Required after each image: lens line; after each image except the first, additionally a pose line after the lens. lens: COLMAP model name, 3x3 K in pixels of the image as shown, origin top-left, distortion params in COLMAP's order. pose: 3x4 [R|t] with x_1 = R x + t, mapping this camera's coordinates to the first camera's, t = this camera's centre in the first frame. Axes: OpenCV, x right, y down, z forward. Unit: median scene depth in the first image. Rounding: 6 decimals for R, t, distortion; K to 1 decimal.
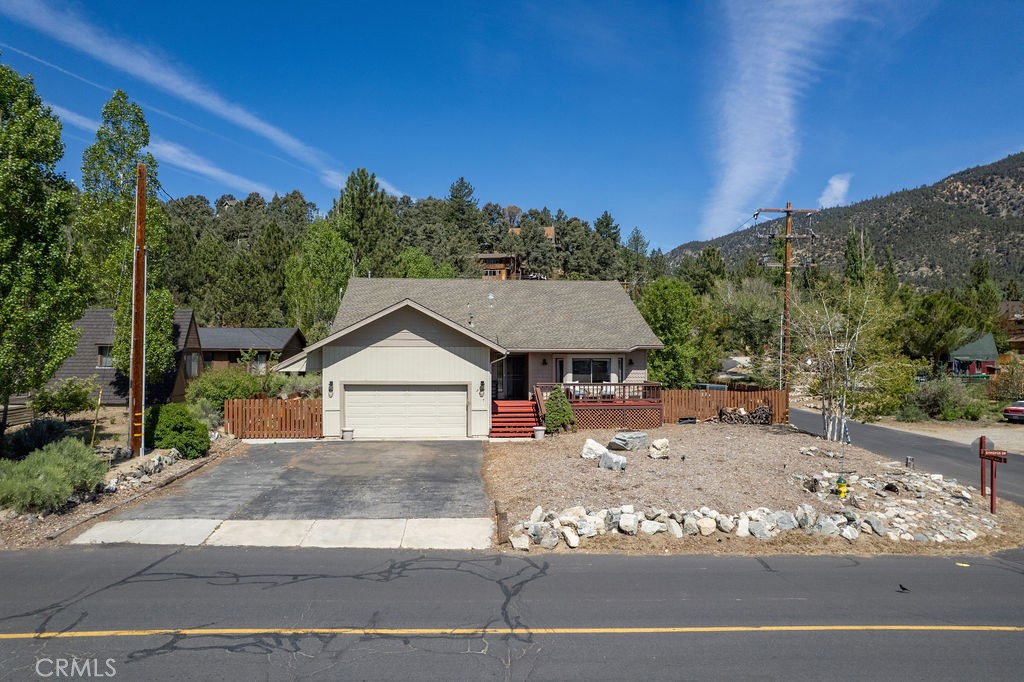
lens RADIAL K [[656.7, 0, 518.3], [0, 656.7, 344.1], [0, 0, 1]] dist [-0.084889, 0.075392]
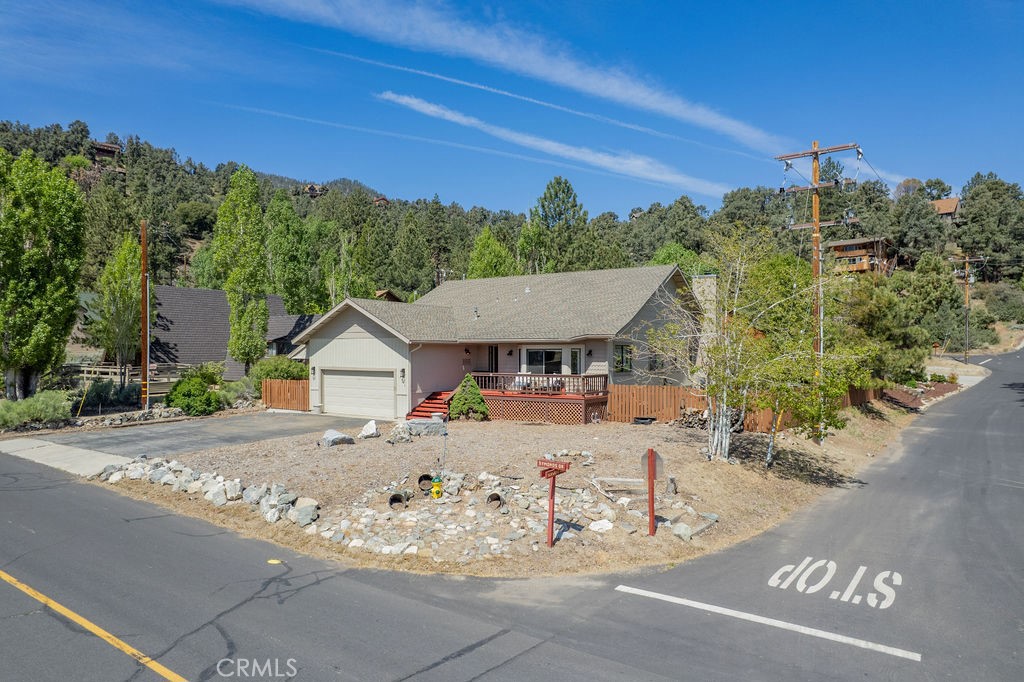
lens RADIAL K [[655.4, 0, 516.2], [0, 655.4, 325.9], [0, 0, 1]] dist [-0.086189, 0.072915]
pose [[0.781382, -0.027125, -0.623463, 0.782018], [0.007342, 0.999385, -0.034278, 0.023928], [0.624010, 0.022207, 0.781101, 0.255848]]
